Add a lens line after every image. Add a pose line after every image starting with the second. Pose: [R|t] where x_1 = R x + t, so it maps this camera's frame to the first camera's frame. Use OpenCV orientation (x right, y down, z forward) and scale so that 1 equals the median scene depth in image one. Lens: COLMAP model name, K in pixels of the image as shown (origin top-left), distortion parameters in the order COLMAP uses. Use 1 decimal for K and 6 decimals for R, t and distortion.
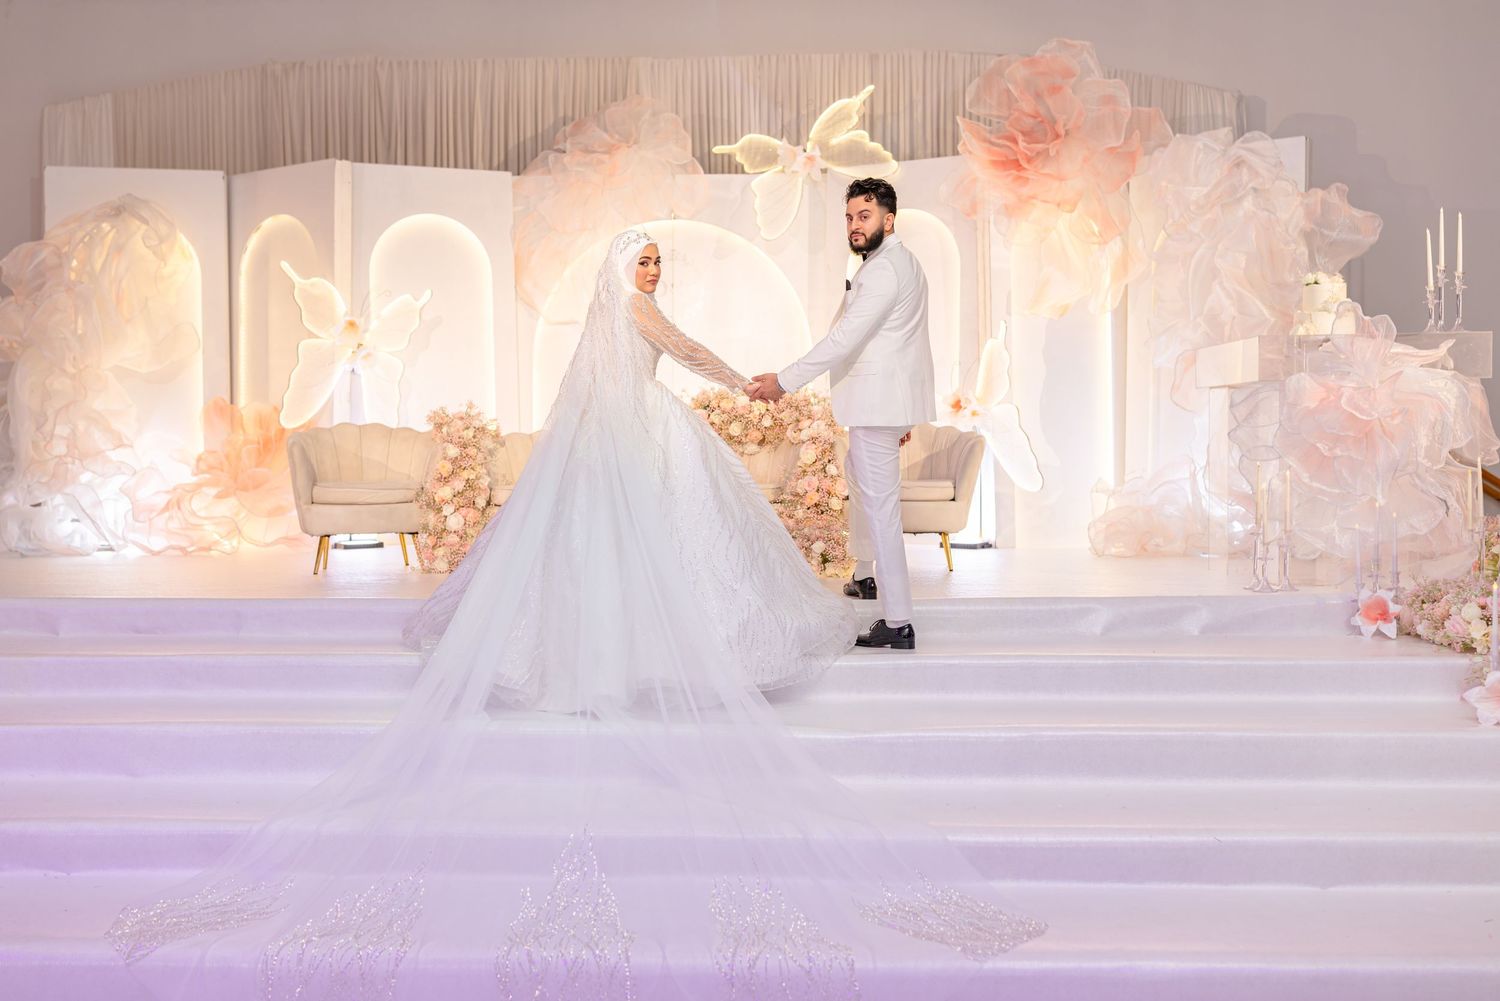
lens RADIAL K [[1492.5, 0, 760.8], [0, 1492.5, 502.7], [0, 0, 1]] dist [0.000484, 0.000000]
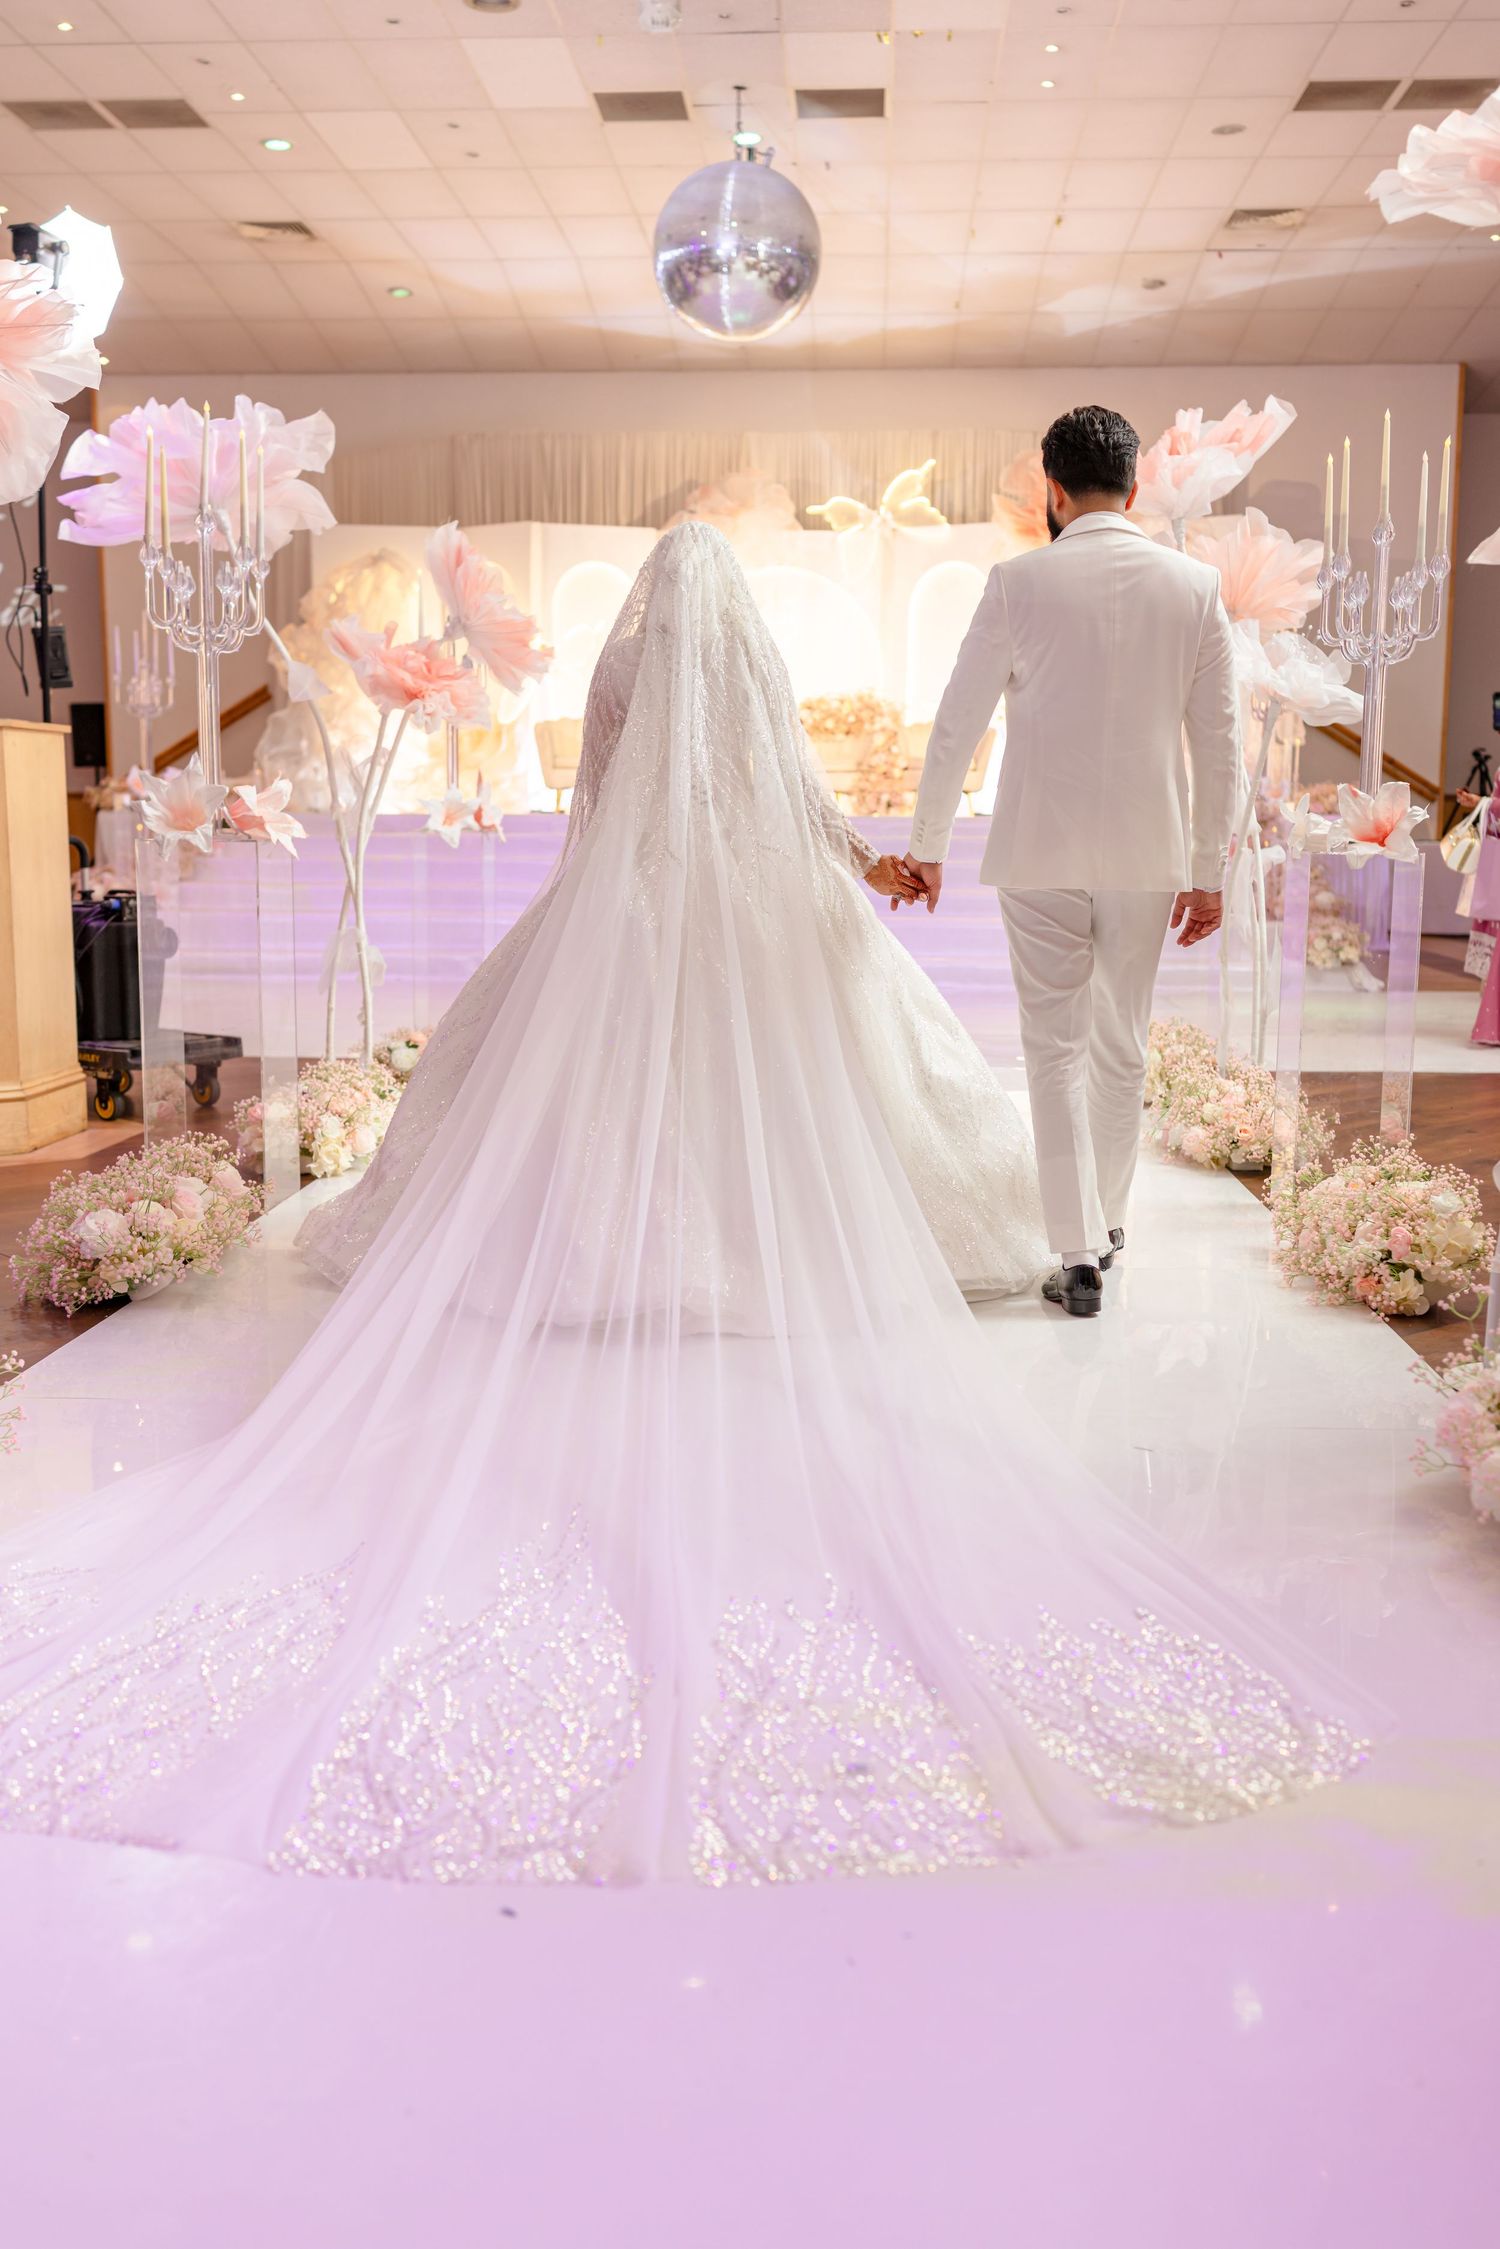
lens RADIAL K [[2237.8, 0, 727.6], [0, 2237.8, 1143.6], [0, 0, 1]] dist [0.000484, 0.000000]
pose [[0.999514, 0.014643, -0.027514, -0.043532], [-0.011513, 0.993791, 0.110663, 0.101713], [0.028964, -0.110293, 0.993477, -1.059018]]
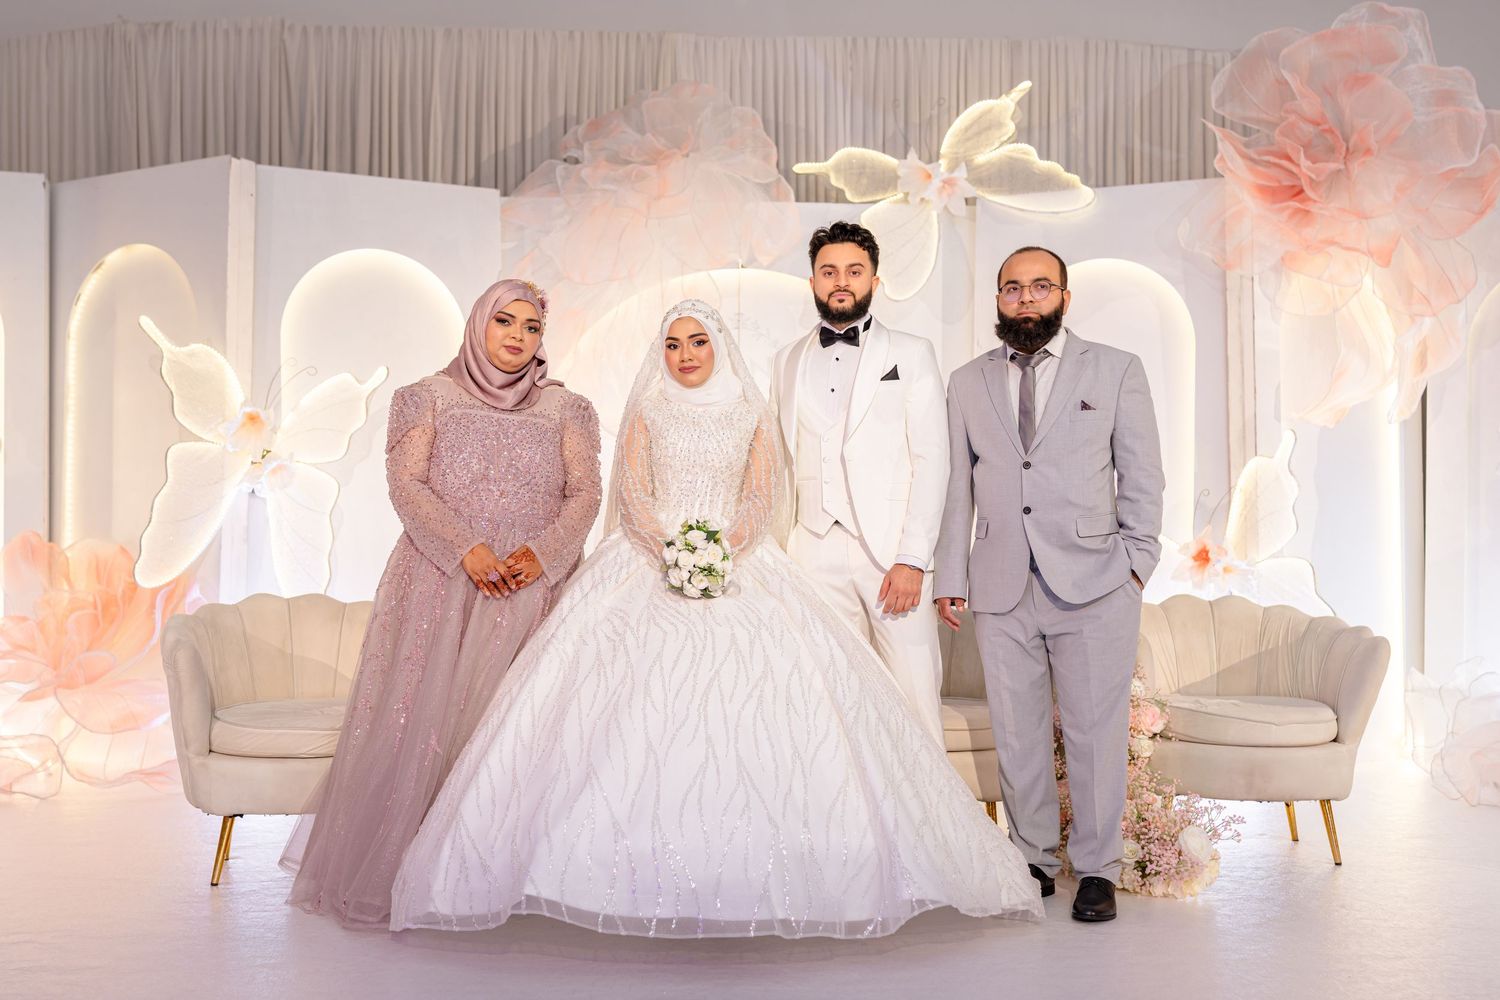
lens RADIAL K [[1492.5, 0, 719.6], [0, 1492.5, 539.7], [0, 0, 1]] dist [0.000484, 0.000000]
pose [[0.995709, 0.007713, 0.092217, -0.136484], [-0.004791, 0.999481, -0.031859, -0.049763], [-0.092415, 0.031281, 0.995229, 0.360063]]
